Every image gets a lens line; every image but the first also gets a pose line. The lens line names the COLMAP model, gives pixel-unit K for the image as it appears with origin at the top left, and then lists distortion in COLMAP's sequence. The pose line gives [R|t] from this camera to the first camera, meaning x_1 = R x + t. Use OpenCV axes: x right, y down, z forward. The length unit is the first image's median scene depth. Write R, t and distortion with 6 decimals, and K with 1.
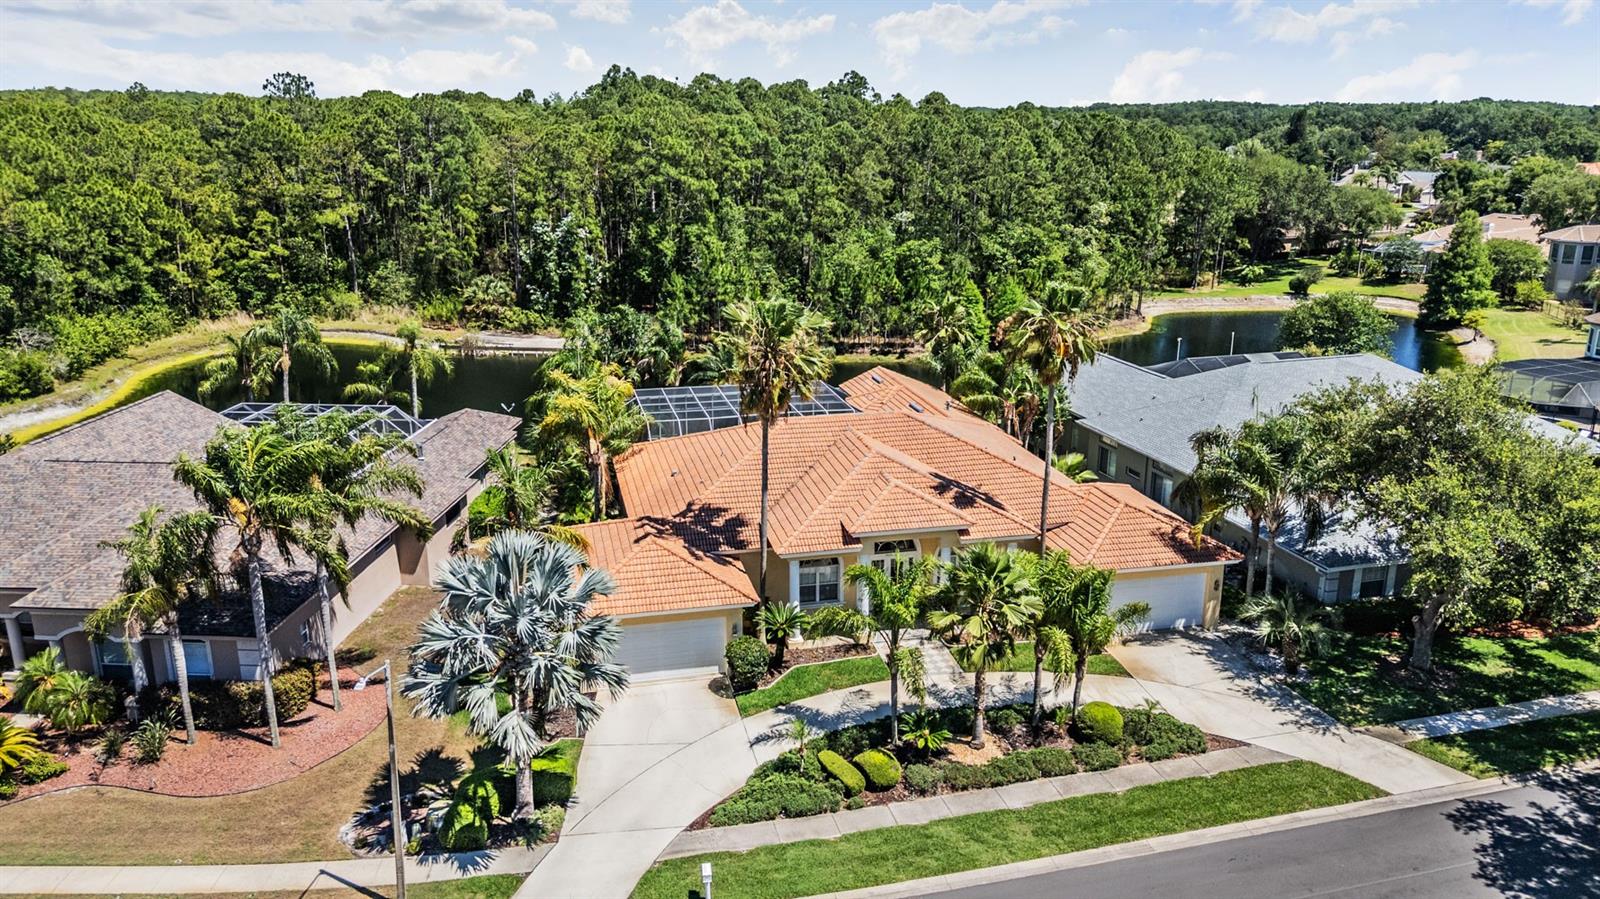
lens RADIAL K [[1178.4, 0, 801.5], [0, 1178.4, 483.8], [0, 0, 1]] dist [0.059419, -0.054689]
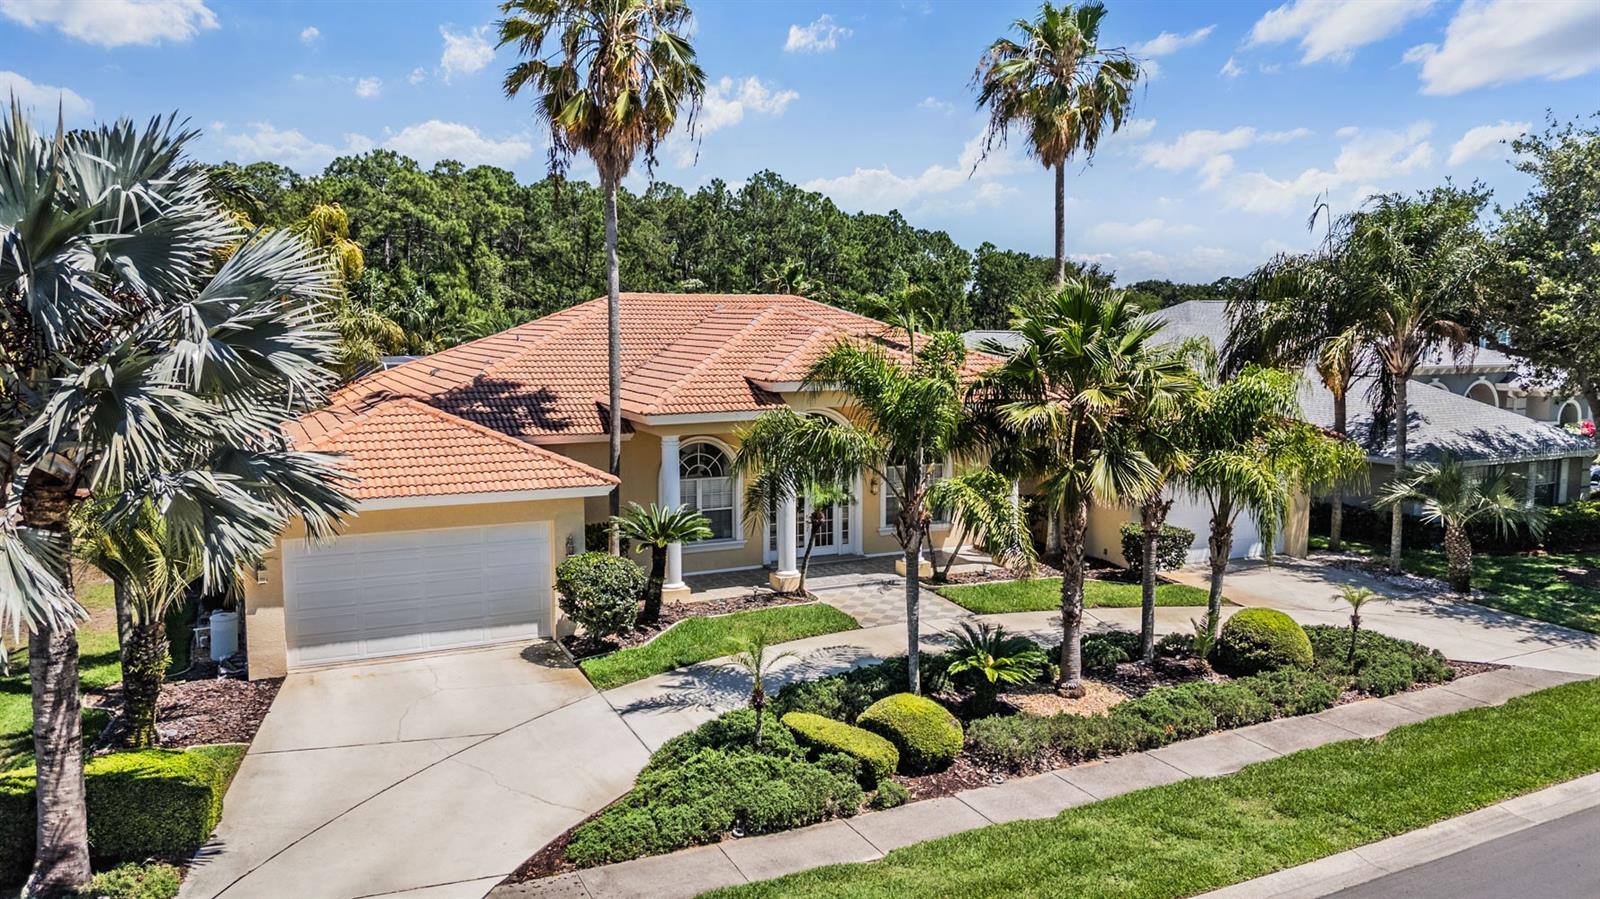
lens RADIAL K [[1178.4, 0, 801.5], [0, 1178.4, 483.8], [0, 0, 1]] dist [0.059419, -0.054689]
pose [[0.976739, -0.030134, 0.212305, -0.063093], [0.065066, 0.985047, -0.159528, 0.176854], [-0.204323, 0.169631, 0.964094, 0.437185]]
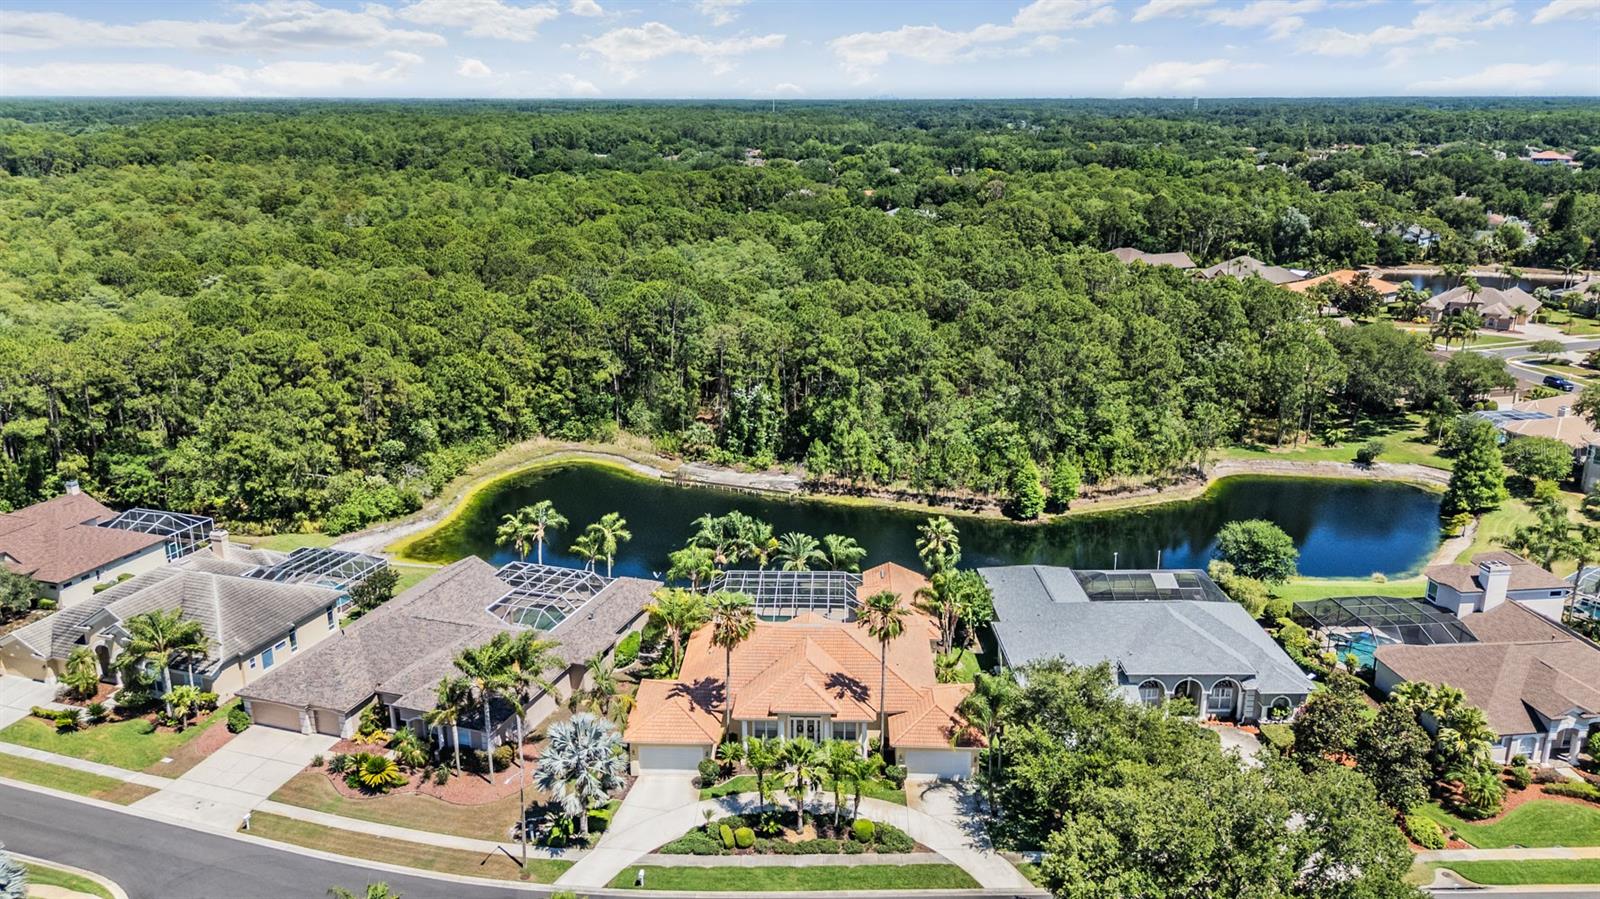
lens RADIAL K [[1178.4, 0, 801.5], [0, 1178.4, 483.8], [0, 0, 1]] dist [0.059419, -0.054689]
pose [[0.965439, 0.080269, -0.247959, 0.524365], [-0.077092, 0.996770, 0.022510, -0.366349], [0.248965, -0.002616, 0.968509, -0.843781]]
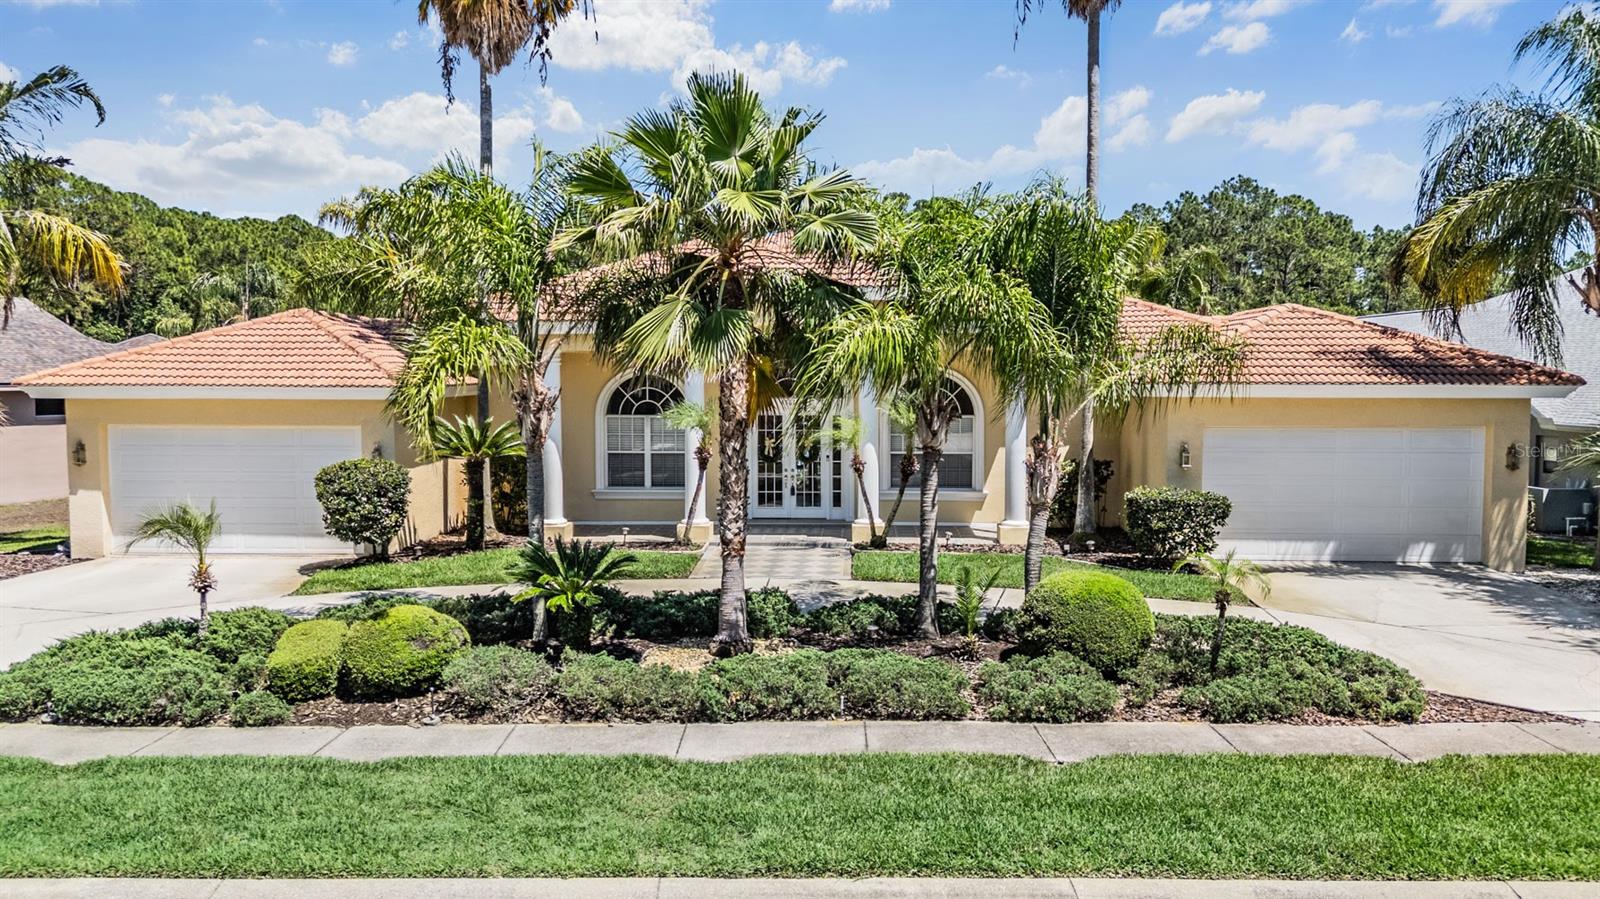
lens RADIAL K [[1178.4, 0, 801.5], [0, 1178.4, 483.8], [0, 0, 1]] dist [0.059419, -0.054689]
pose [[0.960709, 0.022458, -0.276649, 0.232518], [-0.082395, 0.974867, -0.206991, 0.209823], [0.265047, 0.221653, 0.938414, 0.555108]]
